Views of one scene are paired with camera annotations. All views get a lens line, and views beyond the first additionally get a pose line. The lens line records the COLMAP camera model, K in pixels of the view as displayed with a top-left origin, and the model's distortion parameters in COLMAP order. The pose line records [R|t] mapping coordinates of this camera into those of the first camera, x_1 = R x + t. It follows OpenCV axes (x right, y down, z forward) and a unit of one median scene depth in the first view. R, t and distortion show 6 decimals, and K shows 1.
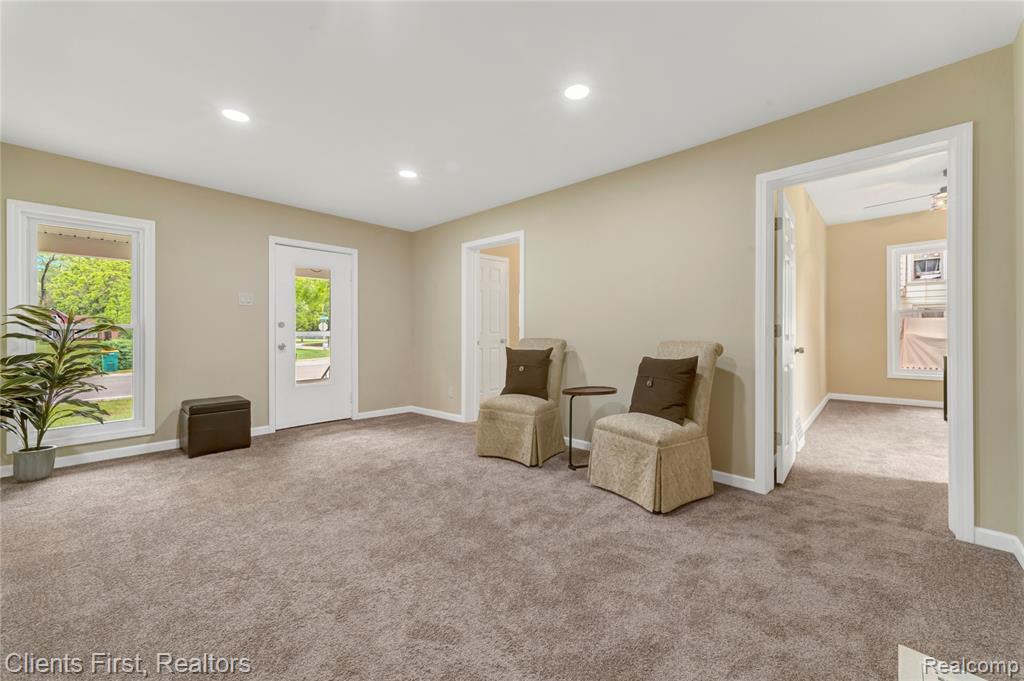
lens RADIAL K [[408.2, 0, 521.8], [0, 408.2, 332.6], [0, 0, 1]] dist [-0.002978, 0.001578]
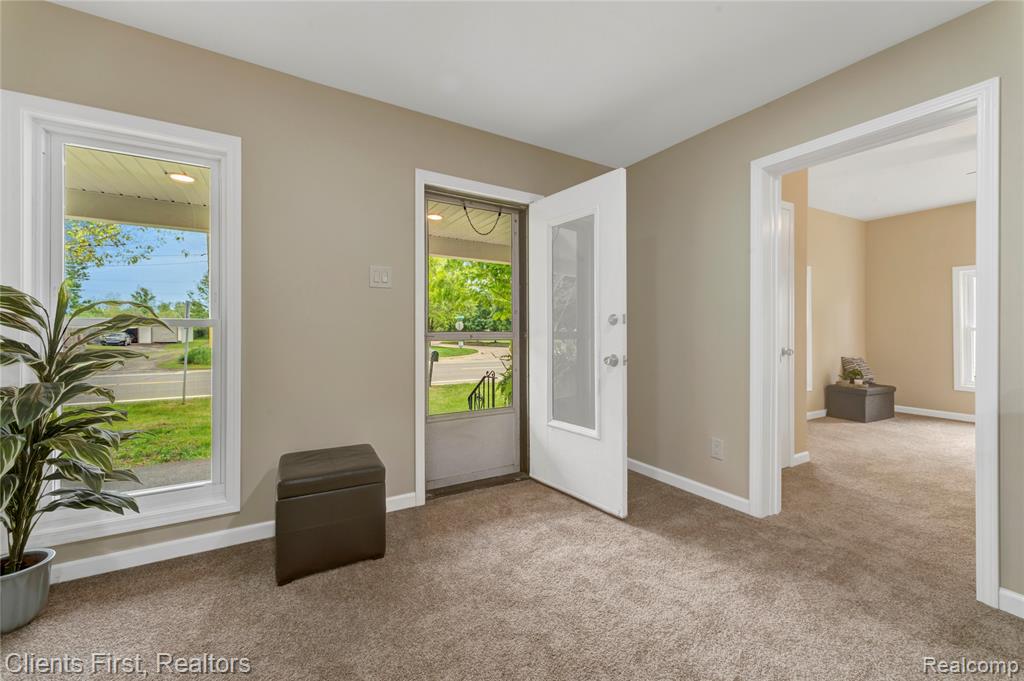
lens RADIAL K [[408.2, 0, 512.3], [0, 408.2, 334.2], [0, 0, 1]] dist [-0.002978, 0.001578]
pose [[0.954327, 0.008114, -0.298653, -0.365915], [-0.006864, 0.999963, 0.005234, -0.005698], [0.298684, -0.002945, 0.954347, 0.566658]]
